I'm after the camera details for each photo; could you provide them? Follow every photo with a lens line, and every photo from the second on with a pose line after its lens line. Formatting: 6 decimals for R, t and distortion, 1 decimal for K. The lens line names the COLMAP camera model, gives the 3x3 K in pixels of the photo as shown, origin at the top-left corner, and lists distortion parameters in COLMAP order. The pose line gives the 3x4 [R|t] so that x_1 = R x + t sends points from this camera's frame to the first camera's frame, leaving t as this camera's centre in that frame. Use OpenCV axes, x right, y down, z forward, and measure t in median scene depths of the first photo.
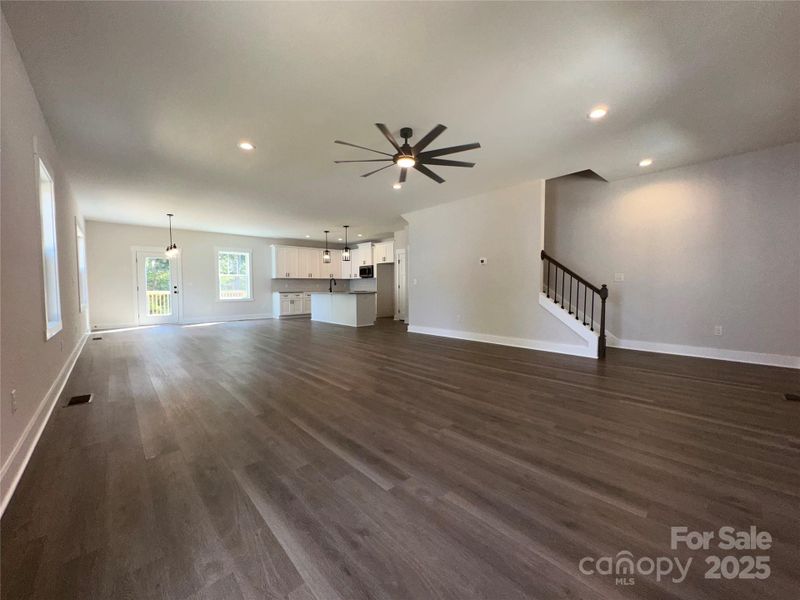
lens RADIAL K [[314.8, 0, 400.0], [0, 314.8, 300.0], [0, 0, 1]] dist [0.000305, 0.000006]
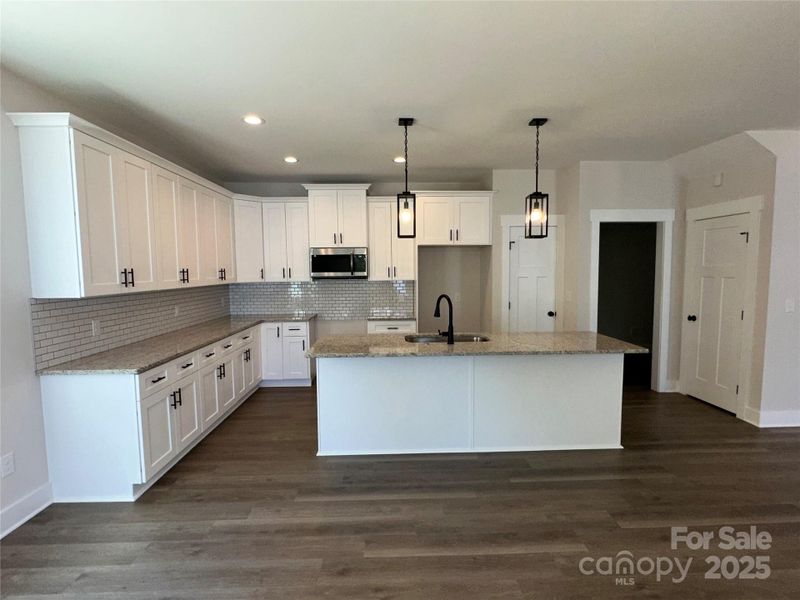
lens RADIAL K [[394.2, 0, 400.0], [0, 394.2, 300.0], [0, 0, 1]] dist [-0.000268, -0.000034]
pose [[0.661294, -0.065099, 0.747297, -0.464526], [0.044355, 0.997878, 0.047677, -0.074634], [-0.748814, 0.001618, 0.662778, 0.719368]]
